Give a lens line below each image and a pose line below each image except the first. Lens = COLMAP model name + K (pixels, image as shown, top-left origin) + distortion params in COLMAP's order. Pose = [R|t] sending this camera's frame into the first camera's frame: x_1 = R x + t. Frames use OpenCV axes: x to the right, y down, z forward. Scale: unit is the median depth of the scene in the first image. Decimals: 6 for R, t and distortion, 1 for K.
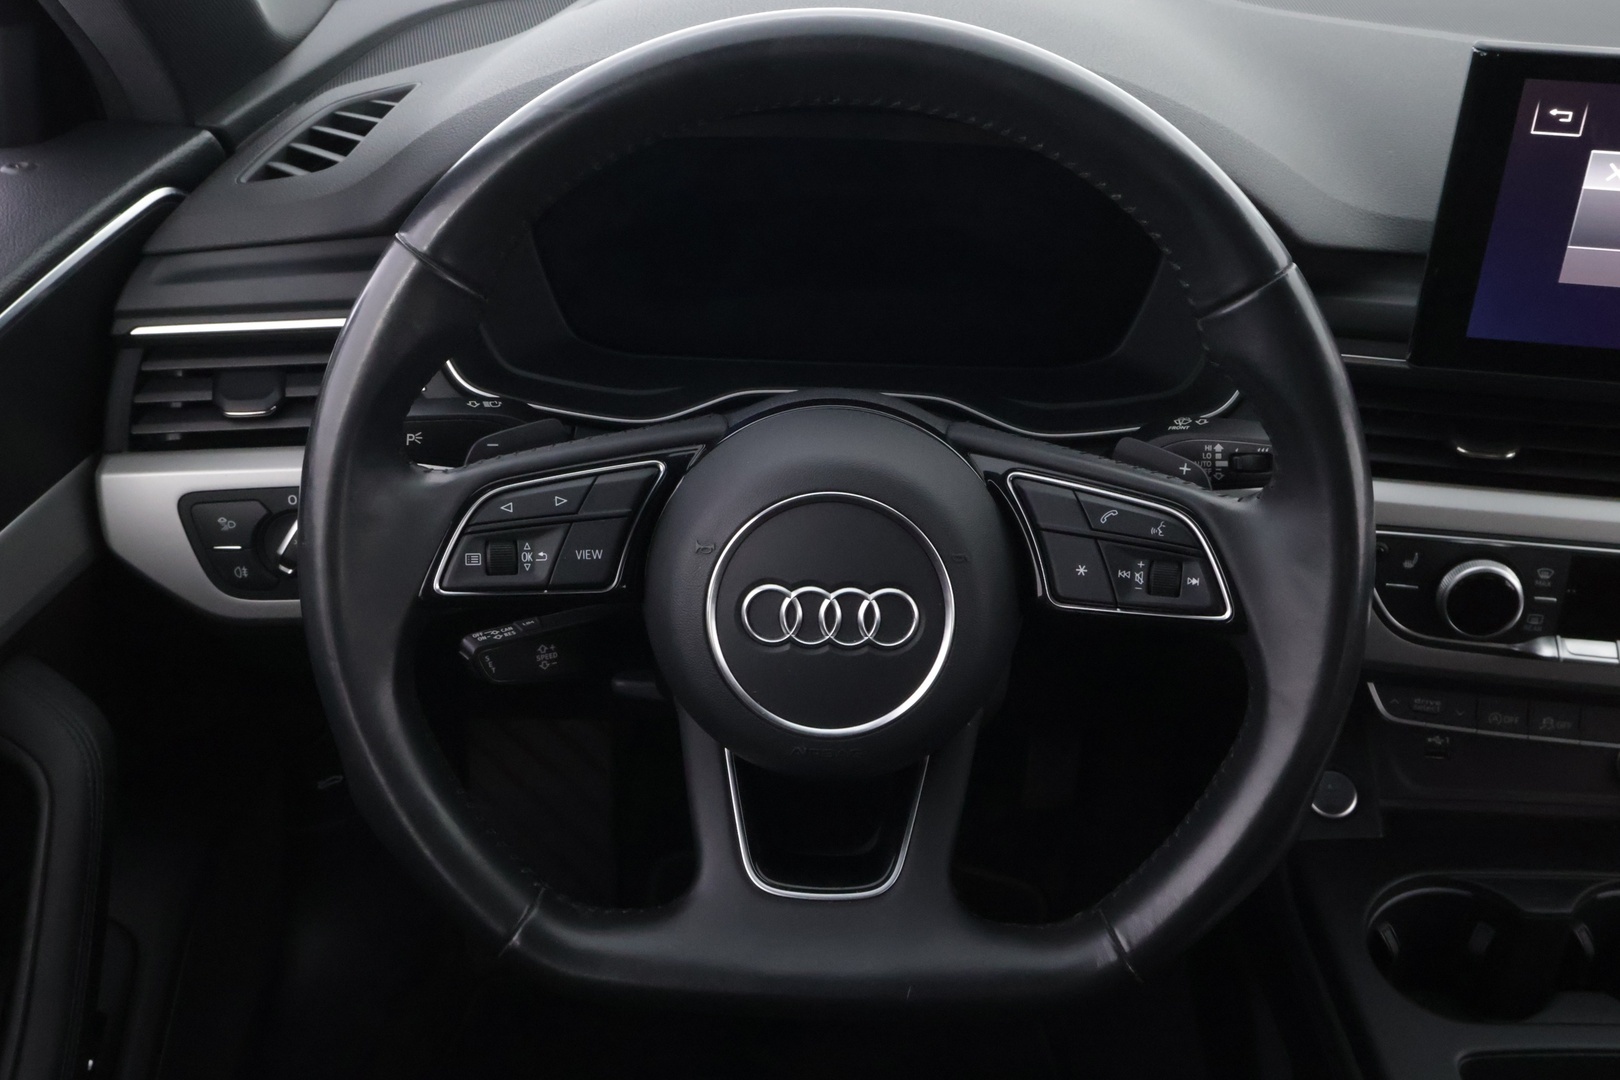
lens RADIAL K [[1684.0, 0, 814.0], [0, 1684.0, 534.1], [0, 0, 1]] dist [-0.005024, 0.000000]
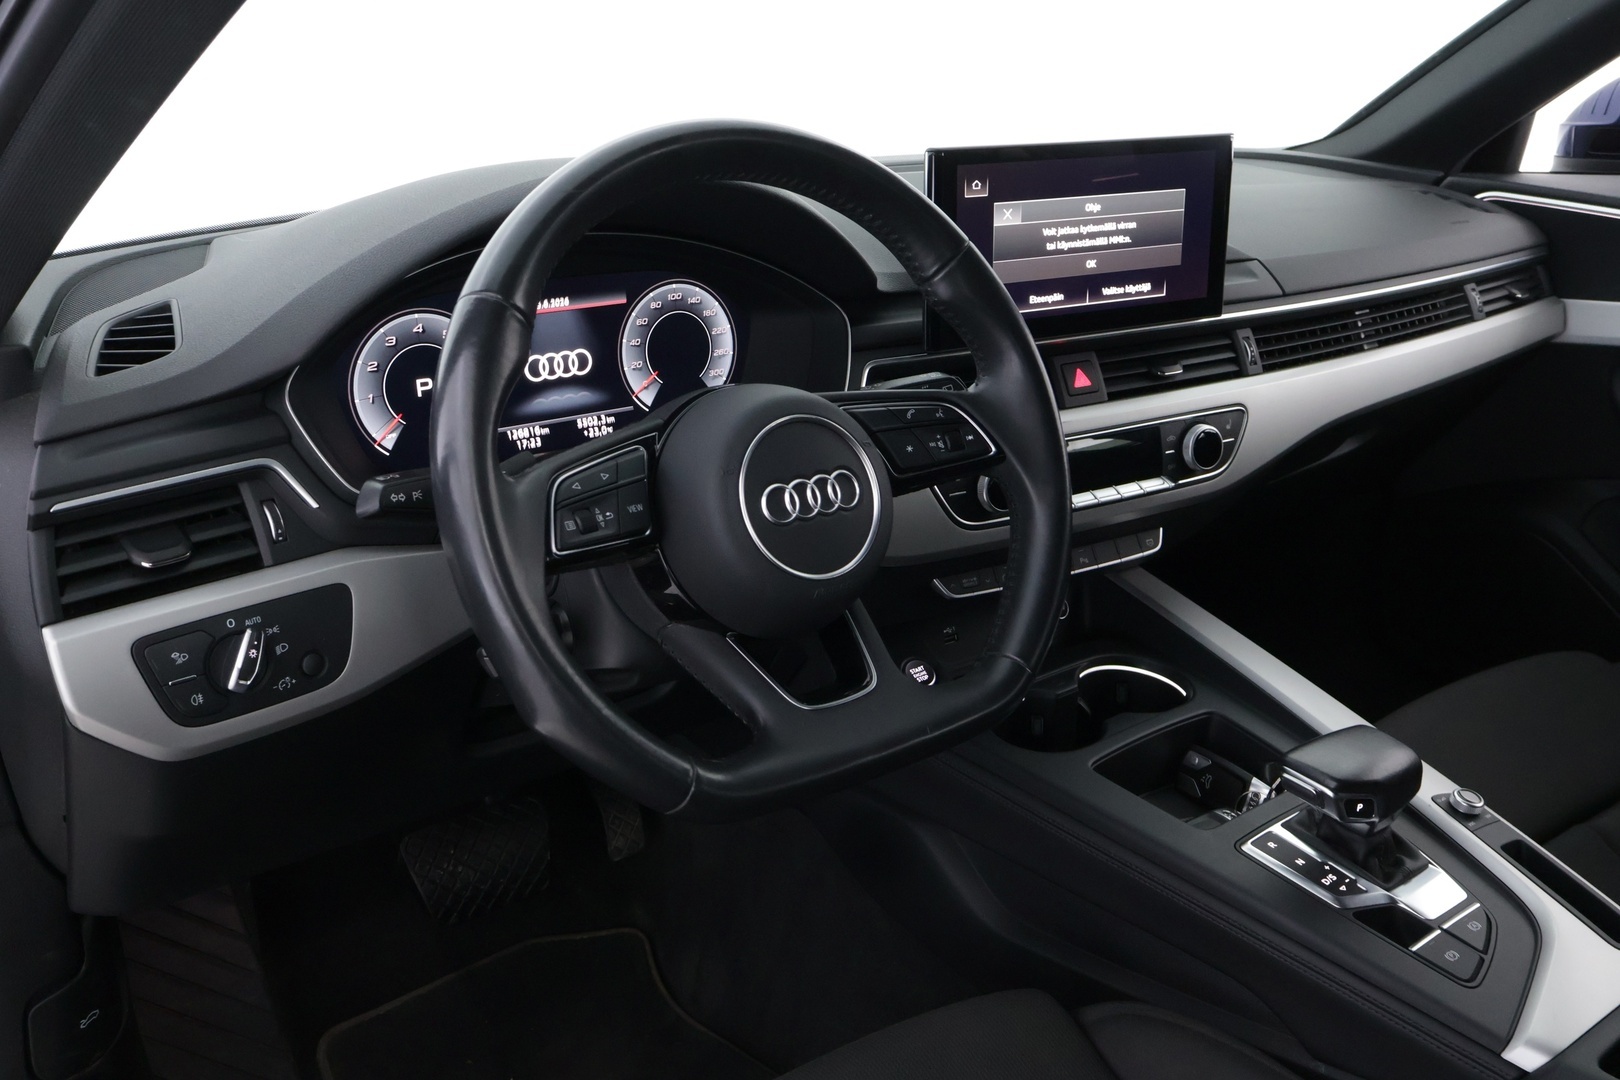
lens RADIAL K [[1448.6, 0, 802.4], [0, 1448.6, 544.0], [0, 0, 1]] dist [-0.010016, 0.021053]
pose [[0.785796, -0.226722, 0.575431, -0.712510], [0.340285, 0.935395, -0.096137, 0.199067], [-0.516459, 0.271354, 0.812180, -0.016640]]
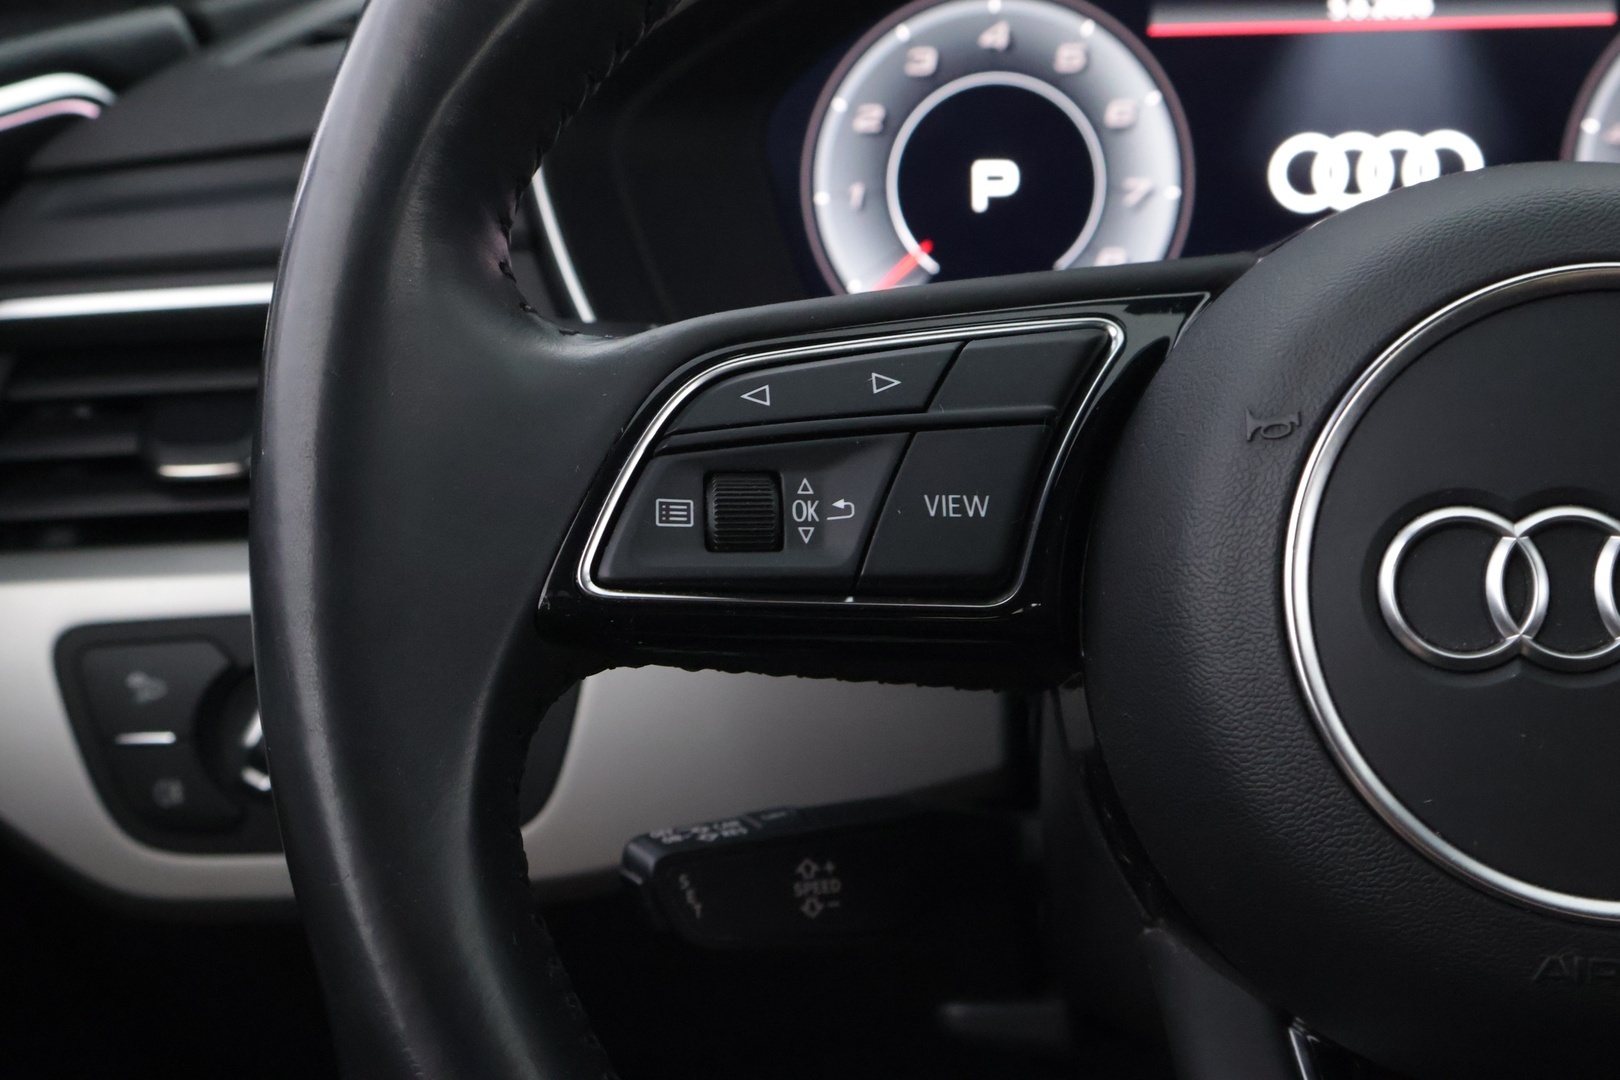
lens RADIAL K [[2276.0, 0, 808.6], [0, 2276.0, 539.8], [0, 0, 1]] dist [-0.005980, 0.000000]
pose [[0.994632, -0.031002, -0.098718, -0.115697], [0.003166, 0.962730, -0.270445, 0.168141], [0.103424, 0.268681, 0.957661, 0.477370]]
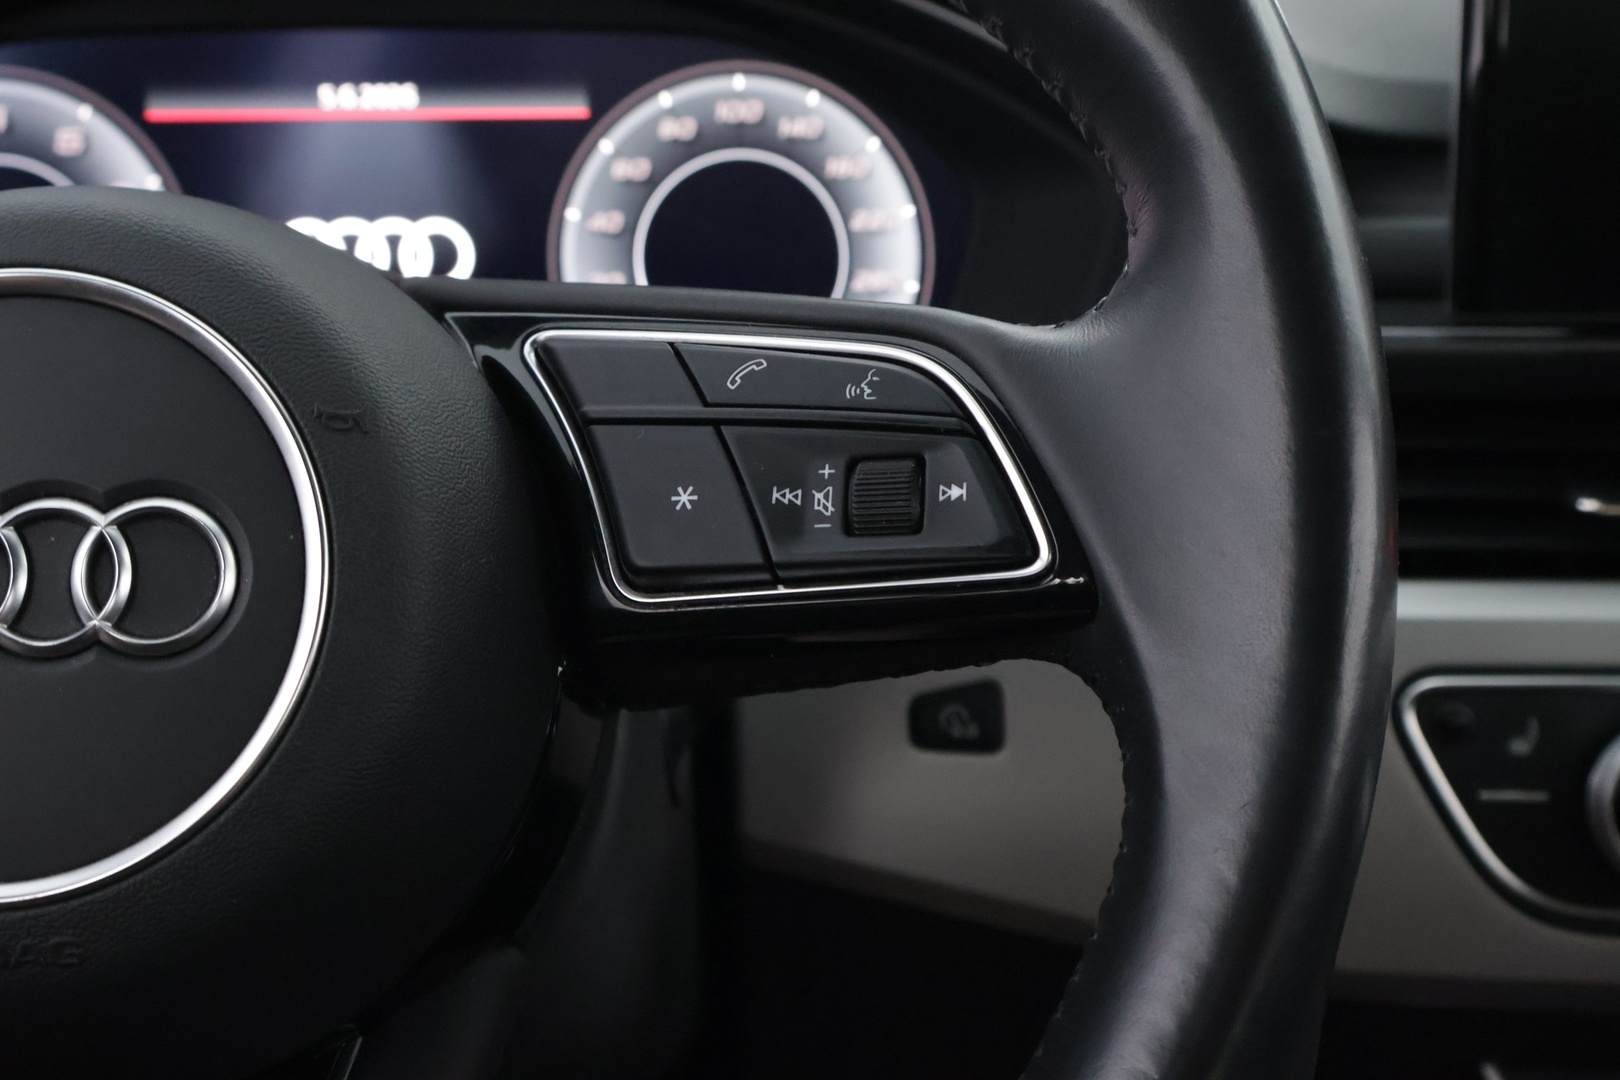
lens RADIAL K [[2276.0, 0, 832.1], [0, 2276.0, 497.6], [0, 0, 1]] dist [-0.005980, 0.000000]
pose [[0.998181, -0.037647, 0.047091, 0.168470], [0.051983, 0.933062, -0.355940, 0.217929], [-0.030539, 0.357740, 0.933322, 0.487411]]
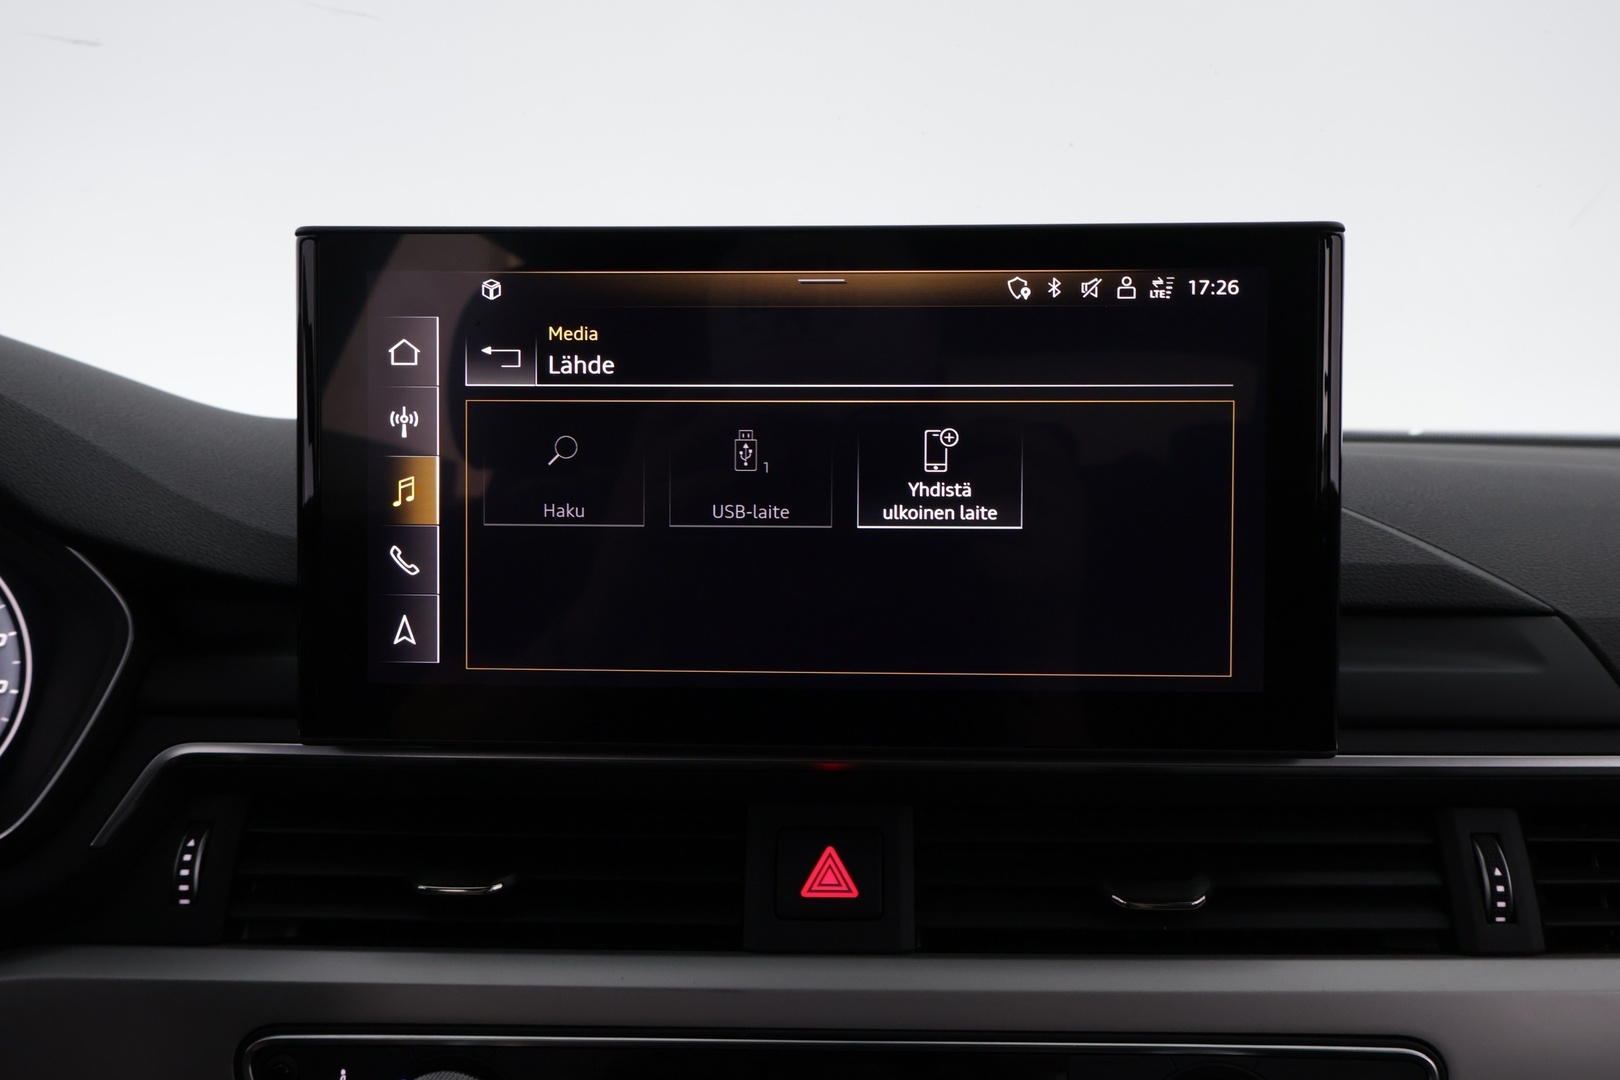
lens RADIAL K [[1448.6, 0, 801.7], [0, 1448.6, 549.5], [0, 0, 1]] dist [-0.010016, 0.021053]
pose [[0.994802, -0.023610, 0.099053, 0.597888], [0.065516, 0.893076, -0.445111, 0.107310], [-0.077953, 0.449287, 0.889980, 0.583411]]
